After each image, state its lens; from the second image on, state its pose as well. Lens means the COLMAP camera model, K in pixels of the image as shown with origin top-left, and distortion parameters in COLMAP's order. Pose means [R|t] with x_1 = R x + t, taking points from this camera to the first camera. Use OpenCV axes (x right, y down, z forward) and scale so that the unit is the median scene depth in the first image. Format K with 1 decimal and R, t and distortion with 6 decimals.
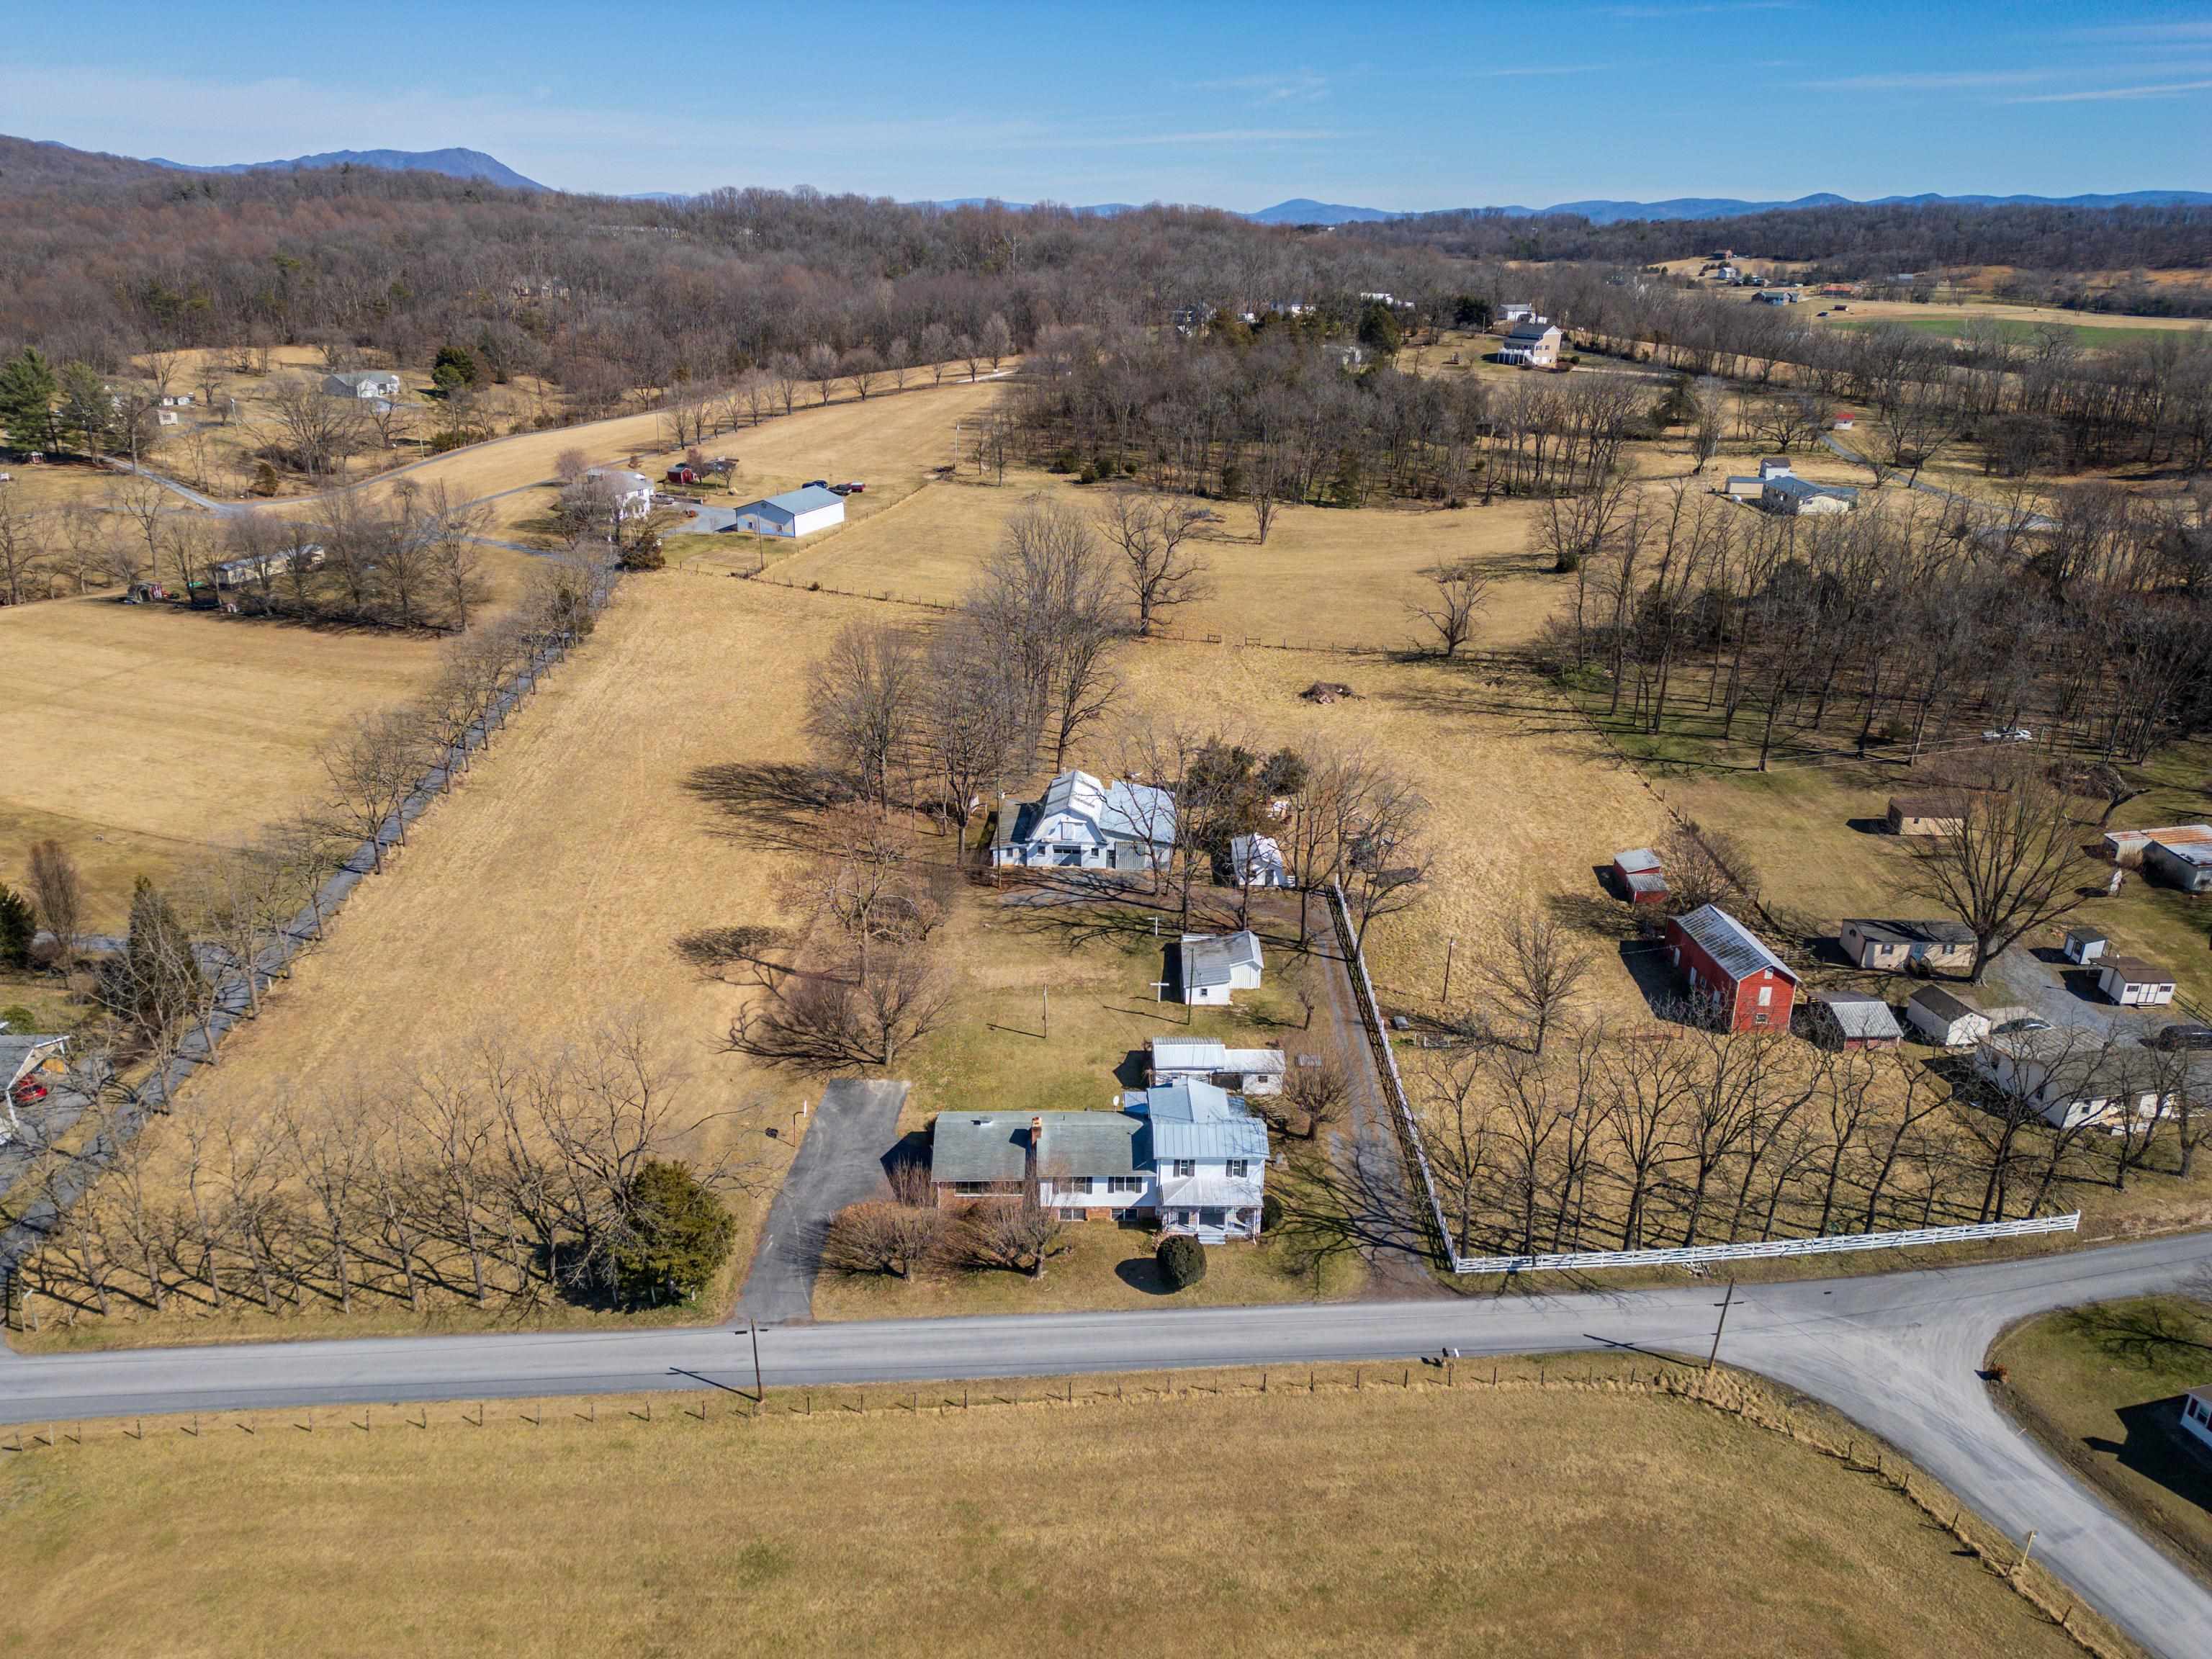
lens RADIAL K [[1541.6, 0, 1106.0], [0, 1541.6, 829.5], [0, 0, 1]] dist [0.080584, -0.076387]
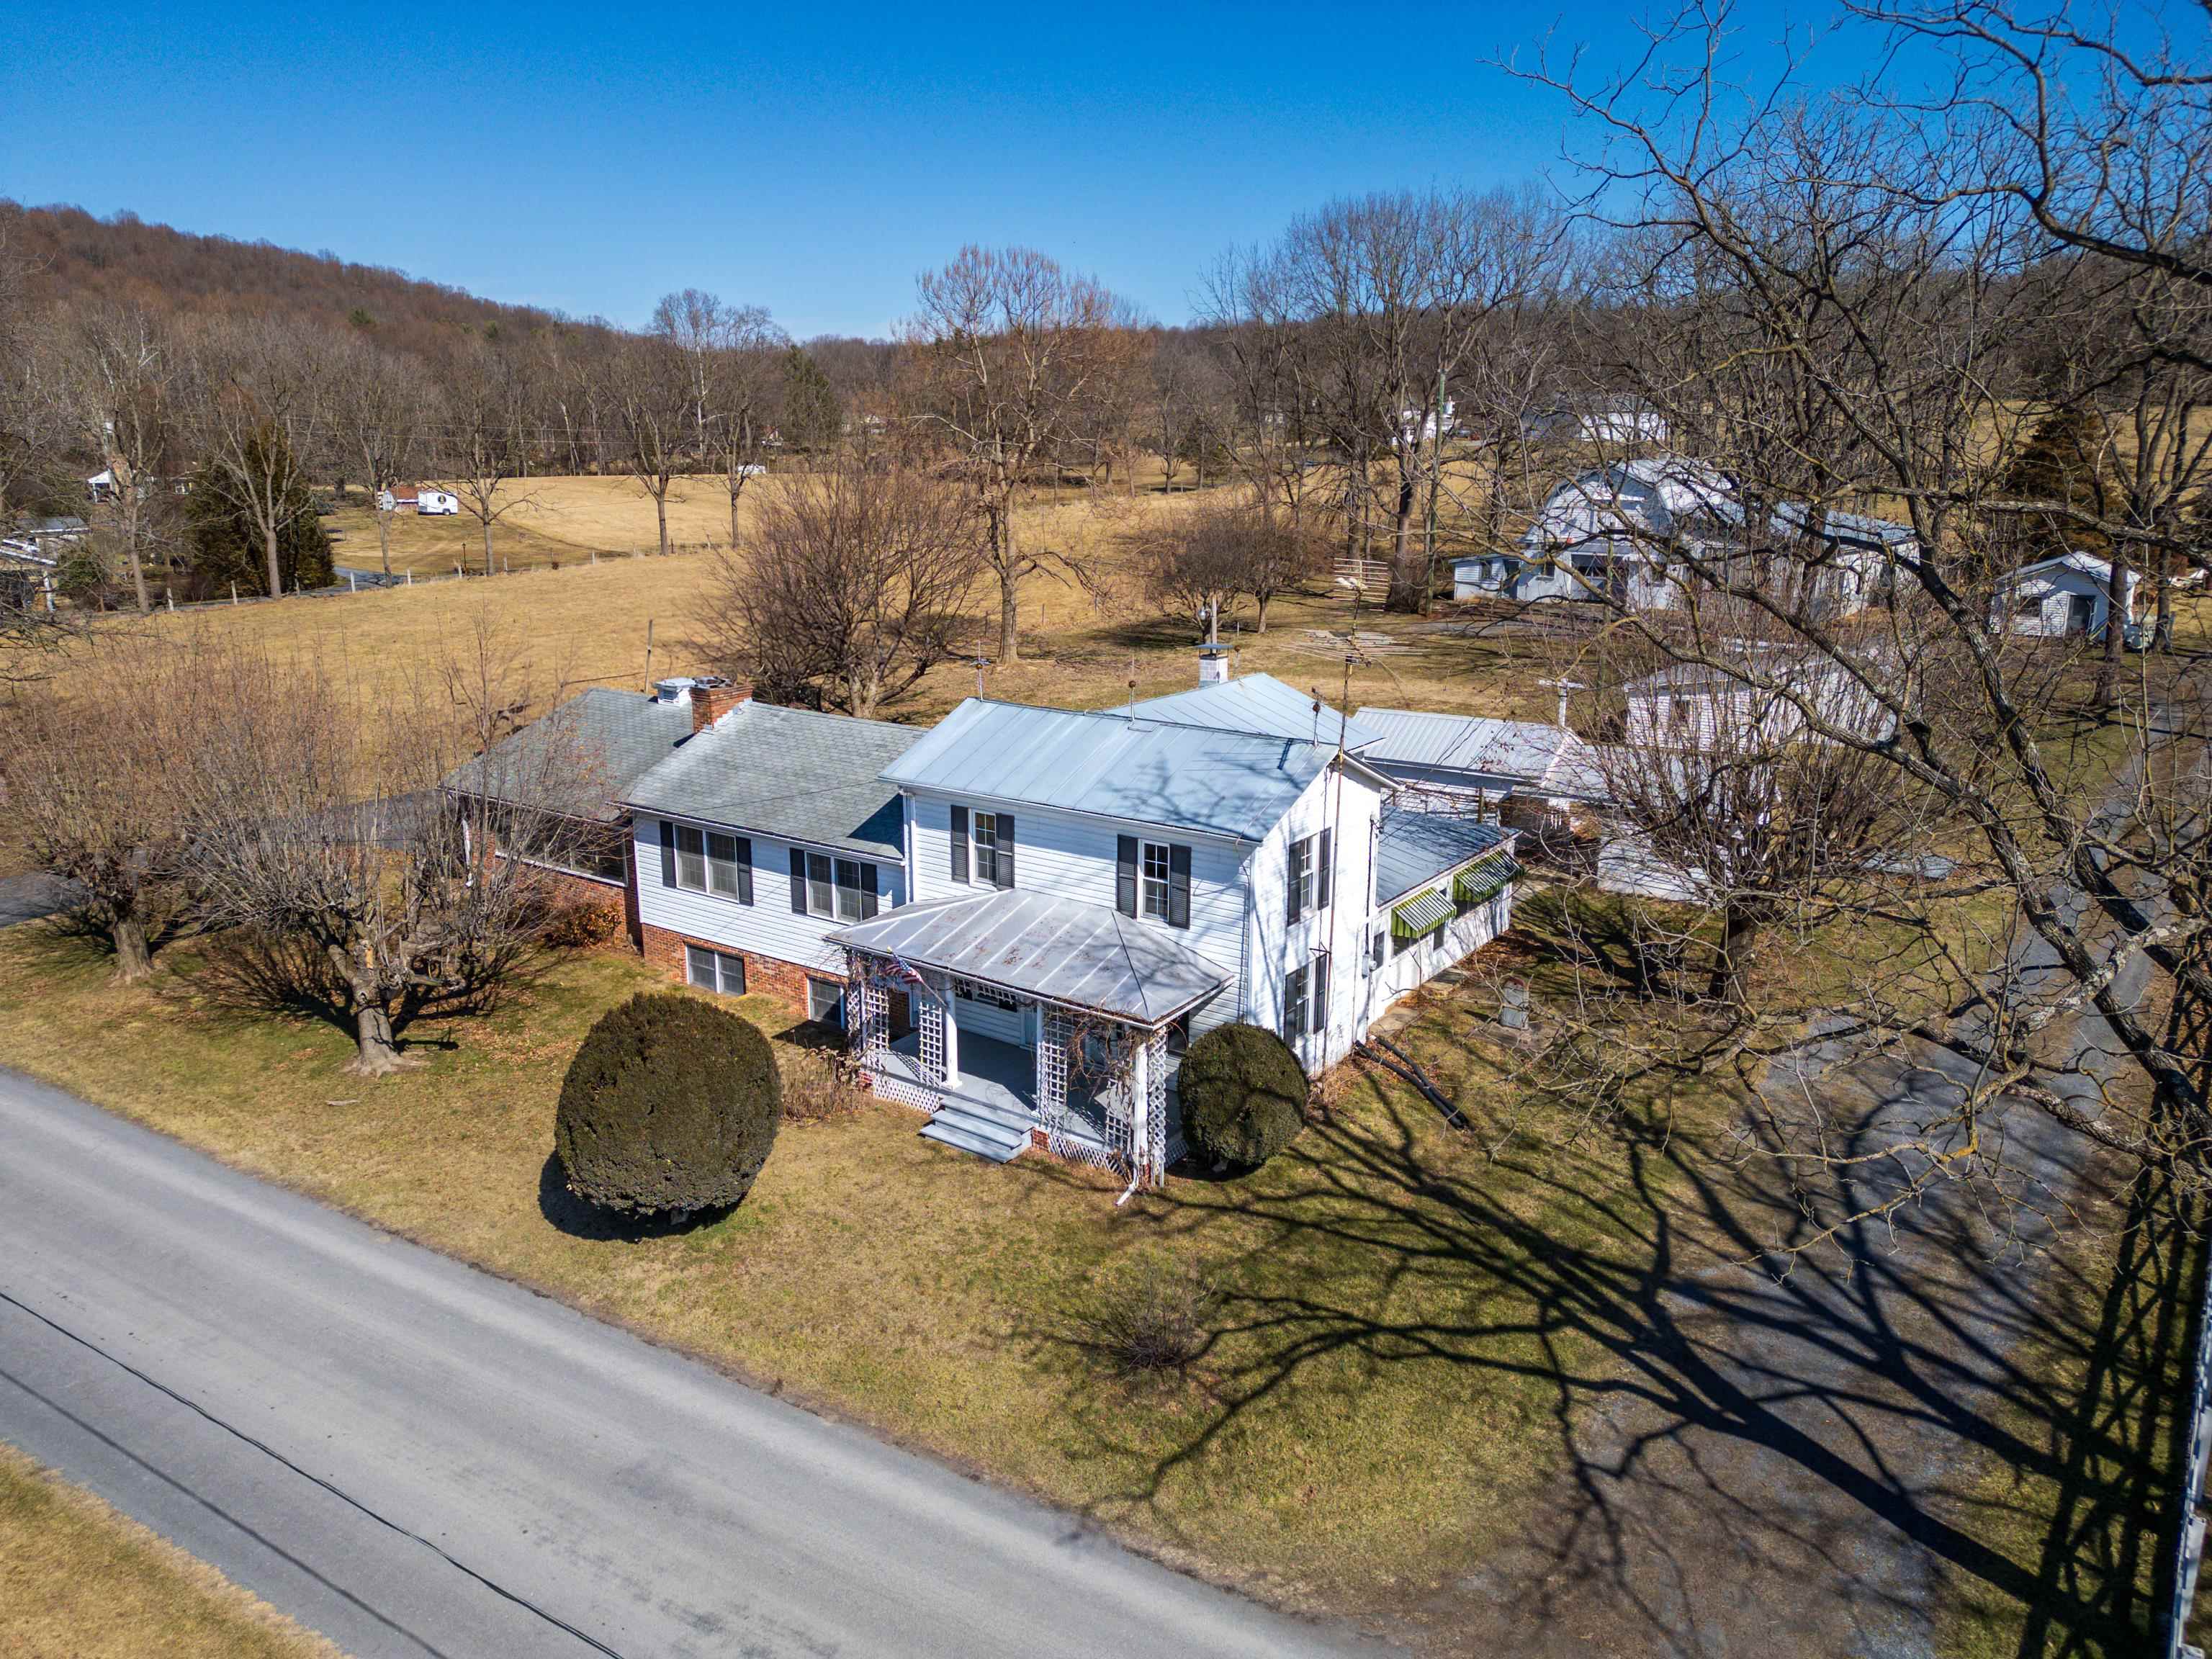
lens RADIAL K [[1541.6, 0, 1106.0], [0, 1541.6, 829.5], [0, 0, 1]] dist [0.080584, -0.076387]
pose [[0.802306, 0.135733, -0.581275, 0.212034], [-0.205532, 0.977074, -0.055531, 0.222823], [0.560411, 0.164023, 0.811810, 0.794530]]
